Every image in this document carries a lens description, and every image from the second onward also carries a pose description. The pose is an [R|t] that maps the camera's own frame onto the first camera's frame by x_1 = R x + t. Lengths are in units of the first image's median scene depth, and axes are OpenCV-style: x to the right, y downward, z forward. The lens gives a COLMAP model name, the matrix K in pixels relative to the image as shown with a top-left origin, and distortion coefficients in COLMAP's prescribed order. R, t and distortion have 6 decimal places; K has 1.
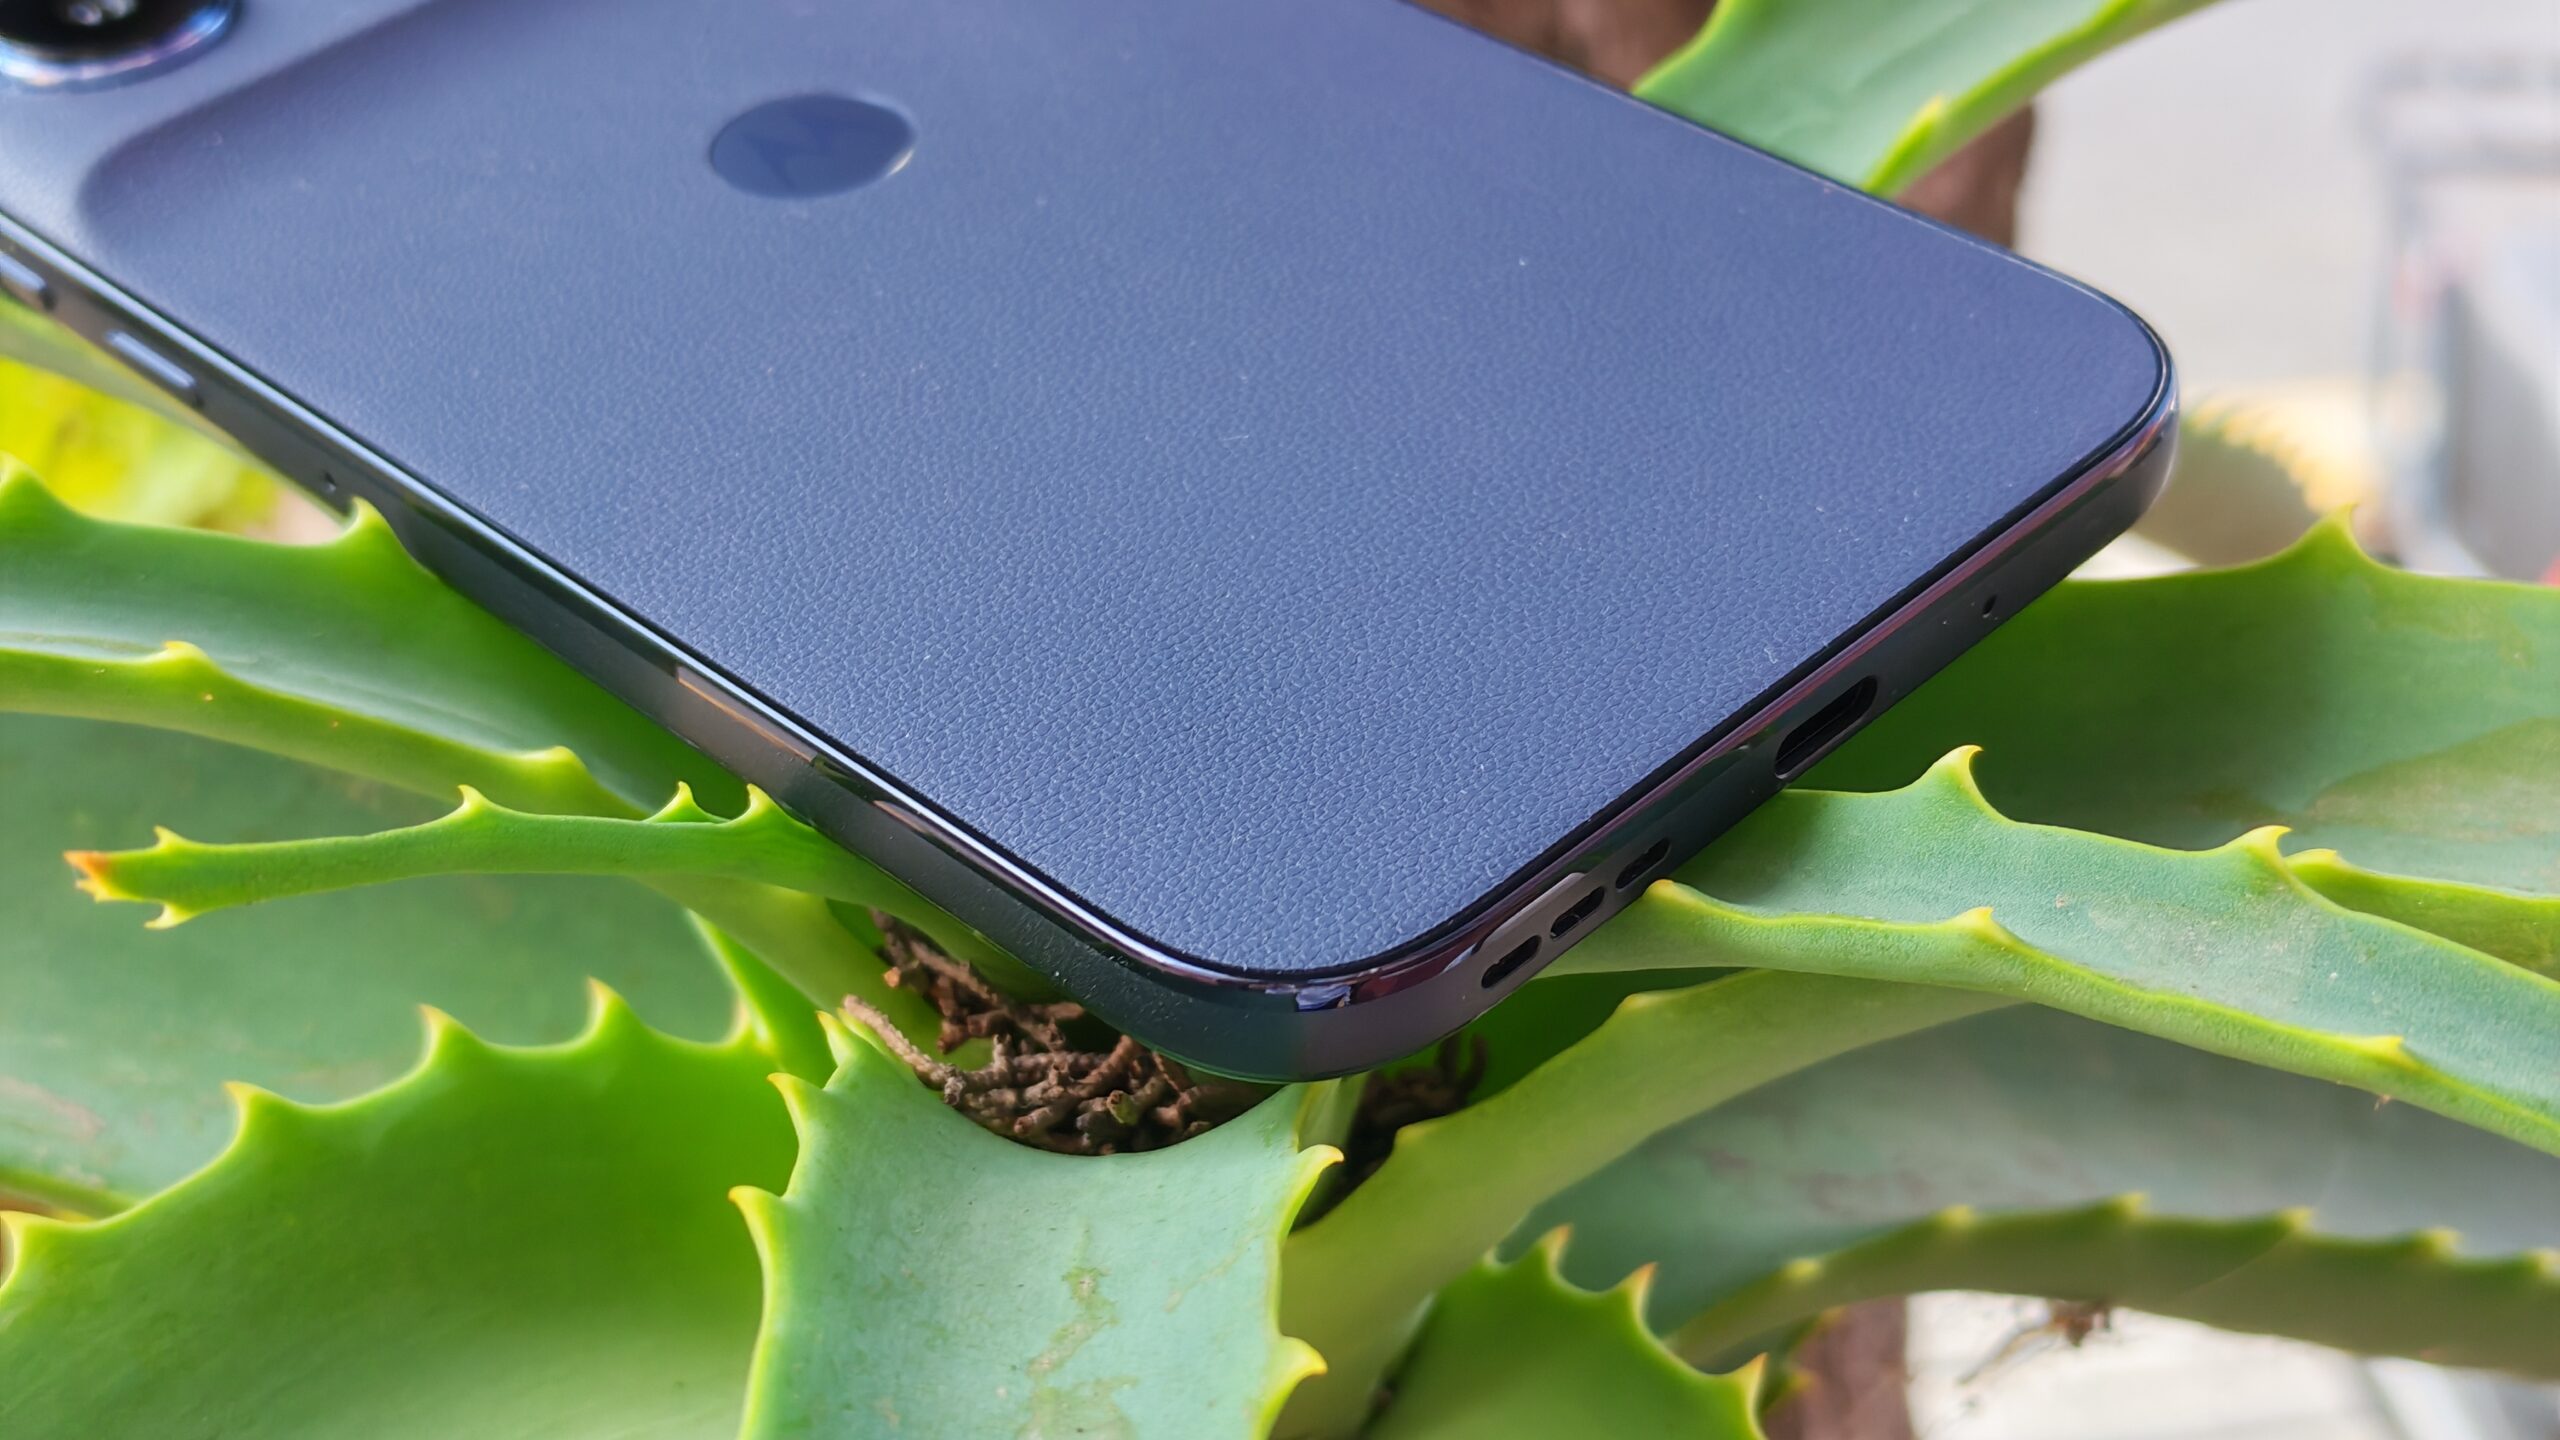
lens RADIAL K [[4269.0, 0, 1111.1], [0, 4269.0, 696.2], [0, 0, 1]] dist [0.147141, 0.000000]
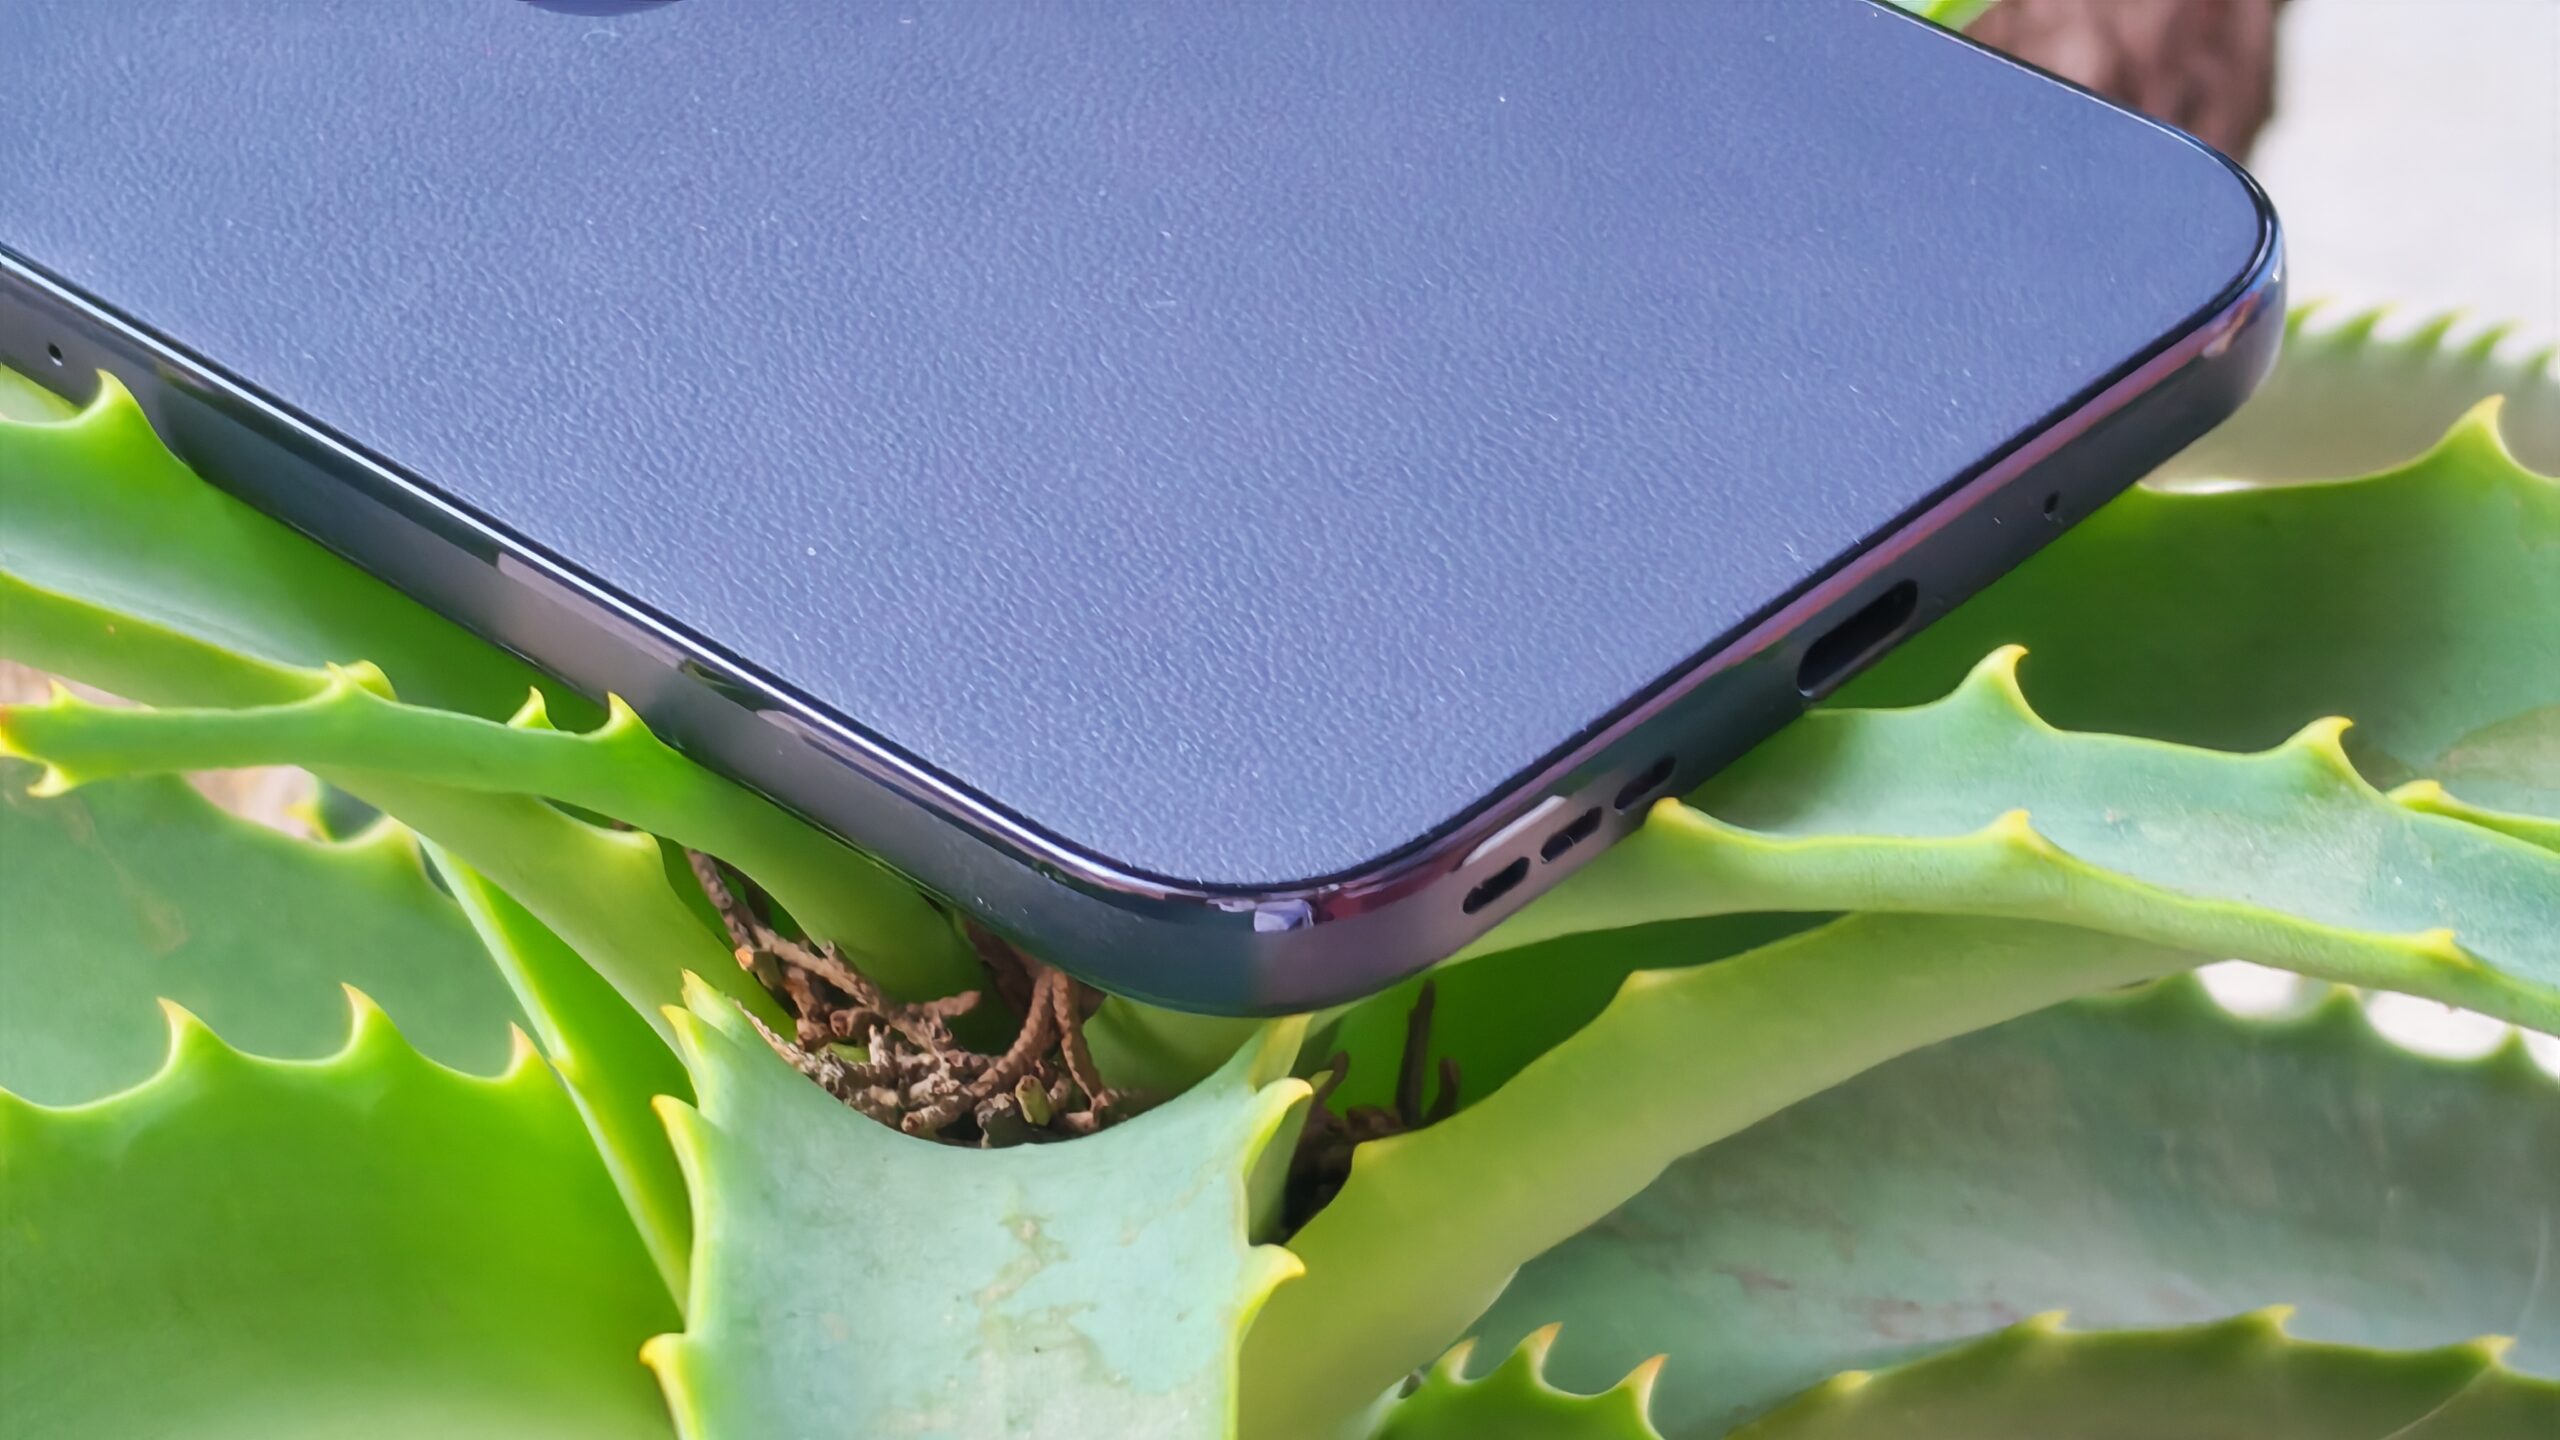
lens RADIAL K [[8347.0, 0, 1275.8], [0, 8347.0, 729.5], [0, 0, 1]] dist [0.275575, 0.000000]
pose [[0.997175, -0.000295, 0.075118, -0.071681], [0.002670, 0.999500, -0.031520, 0.074639], [-0.075071, 0.031632, 0.996676, -0.628987]]
